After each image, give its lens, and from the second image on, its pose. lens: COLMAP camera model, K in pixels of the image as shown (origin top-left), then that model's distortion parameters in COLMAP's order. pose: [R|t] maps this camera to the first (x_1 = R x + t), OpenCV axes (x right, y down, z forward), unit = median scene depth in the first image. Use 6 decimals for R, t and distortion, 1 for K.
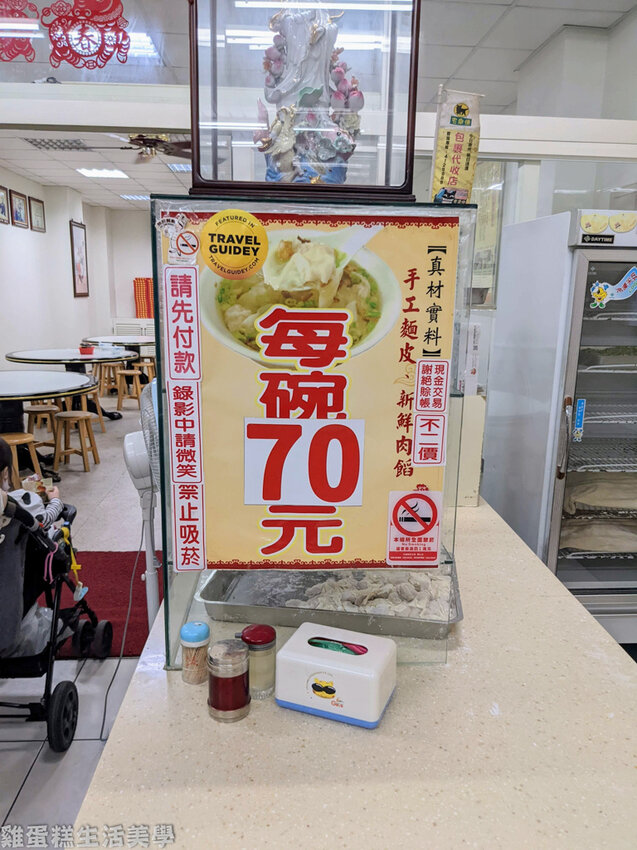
lens RADIAL K [[678.2, 0, 336.2], [0, 678.2, 427.1], [0, 0, 1]] dist [-0.003122, -0.003200]
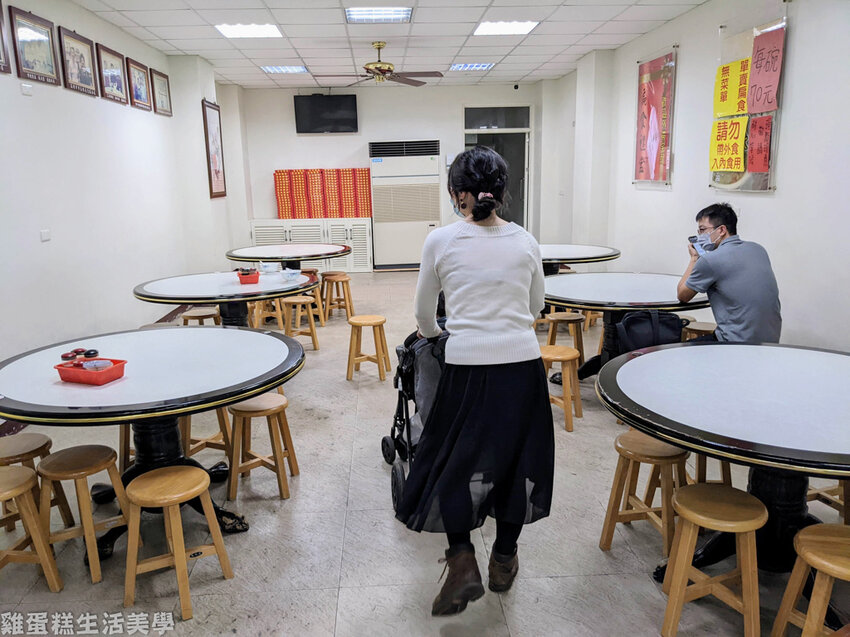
lens RADIAL K [[678.2, 0, 425.0], [0, 678.2, 318.5], [0, 0, 1]] dist [-0.003122, -0.003200]
pose [[0.998922, -0.034693, -0.030833, -0.136838], [0.034932, 0.999363, 0.007243, -0.056588], [0.030562, -0.008313, 0.999498, 0.255407]]
